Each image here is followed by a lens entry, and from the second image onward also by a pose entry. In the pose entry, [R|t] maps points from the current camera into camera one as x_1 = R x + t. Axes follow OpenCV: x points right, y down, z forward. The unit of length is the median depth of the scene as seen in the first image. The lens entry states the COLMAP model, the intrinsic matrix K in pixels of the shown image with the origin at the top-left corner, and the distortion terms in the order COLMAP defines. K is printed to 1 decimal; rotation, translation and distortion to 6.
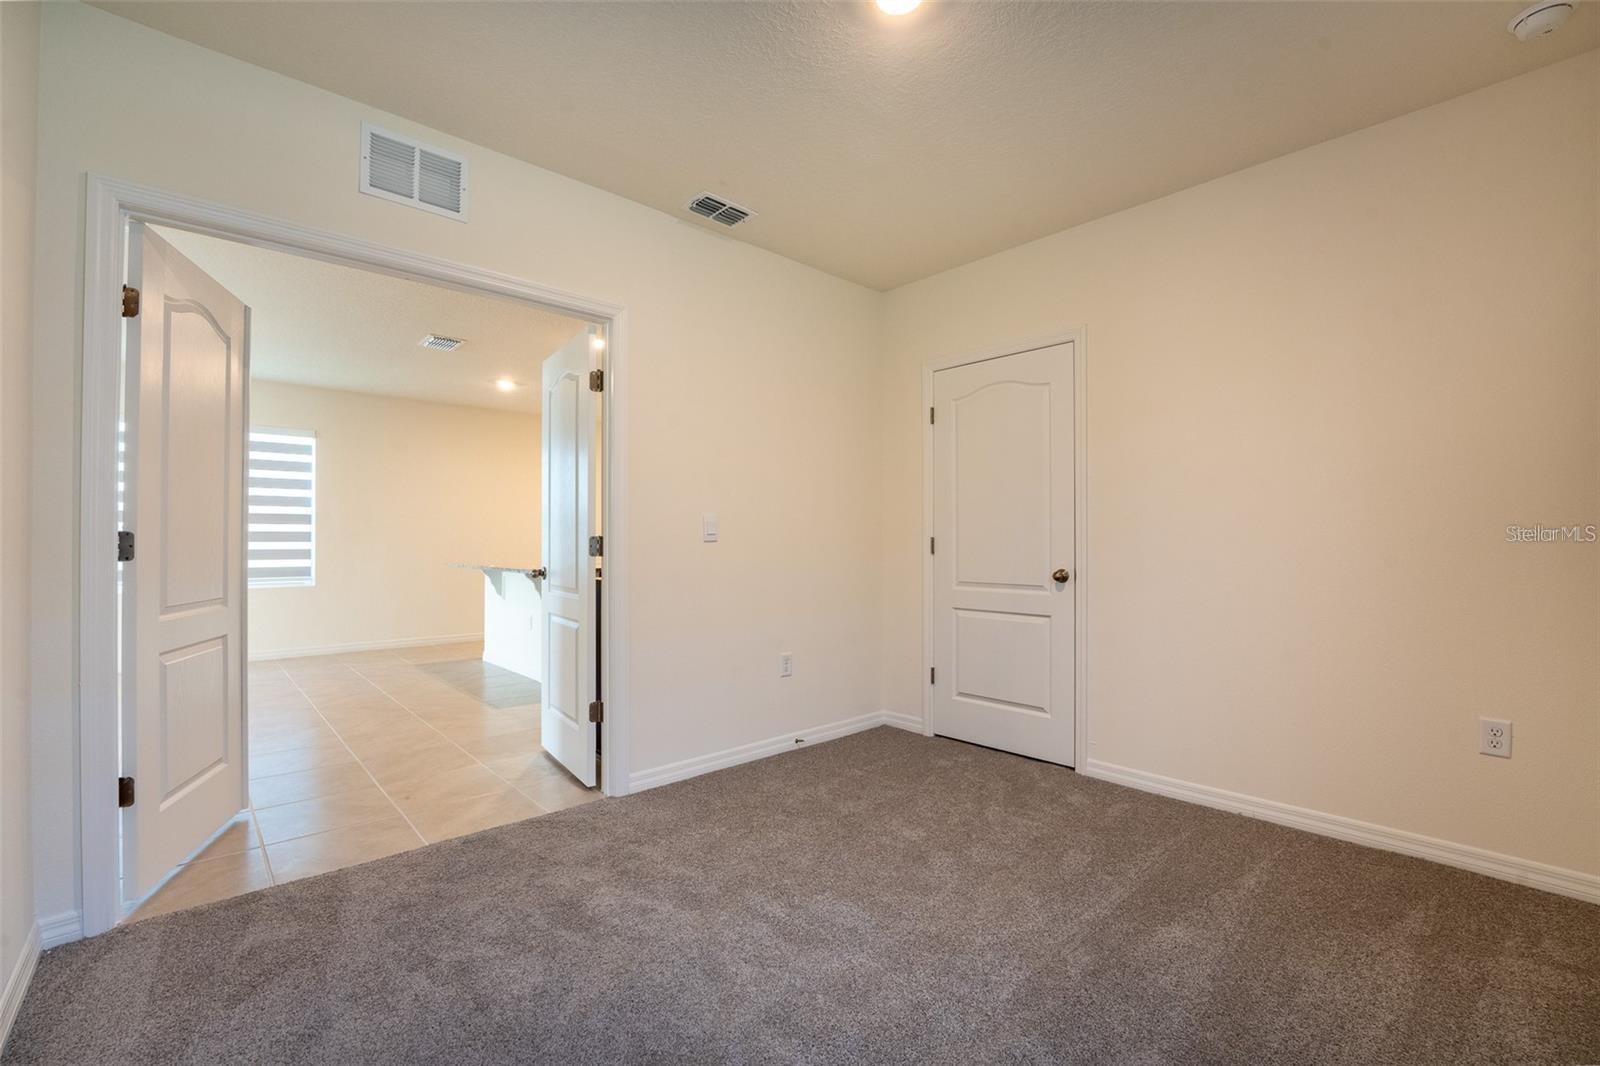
lens RADIAL K [[690.8, 0, 800.0], [0, 690.8, 533.0], [0, 0, 1]] dist [-0.000175, 0.000037]
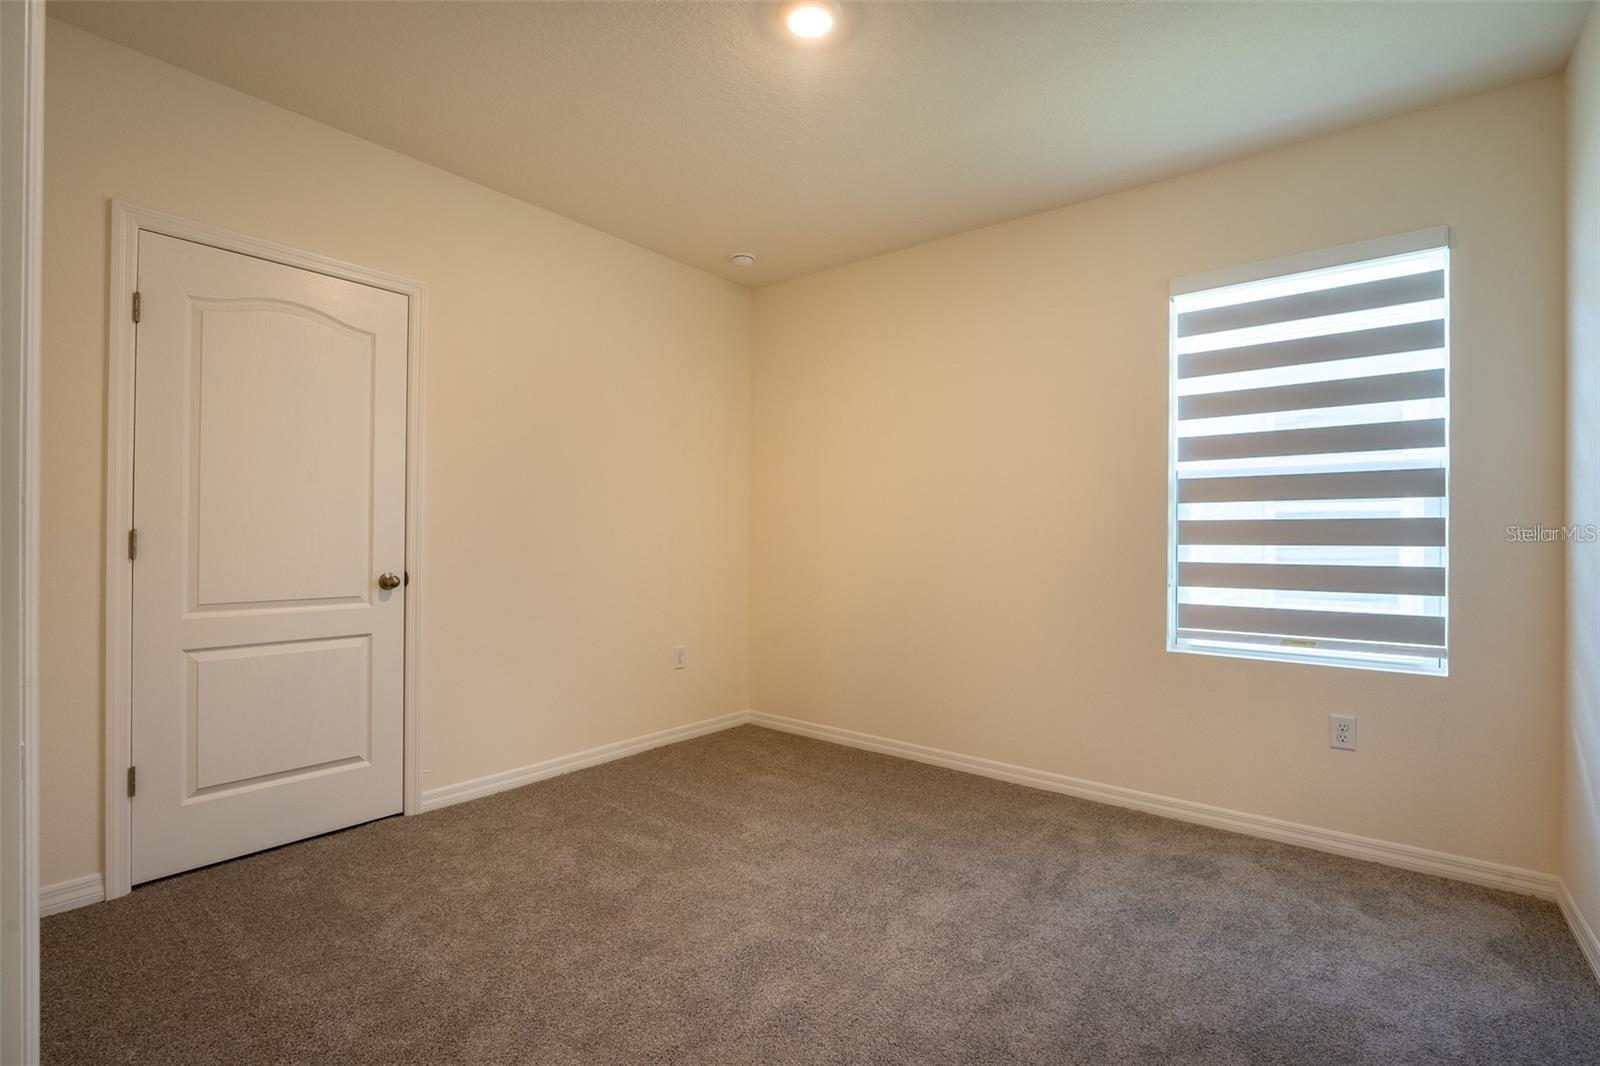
lens RADIAL K [[759.7, 0, 800.0], [0, 759.7, 533.0], [0, 0, 1]] dist [0.000383, 0.000111]
pose [[-0.131817, 0.003741, 0.991267, -0.569841], [-0.014782, 0.999874, -0.005739, 0.003988], [-0.991164, -0.015410, -0.131745, 0.655373]]
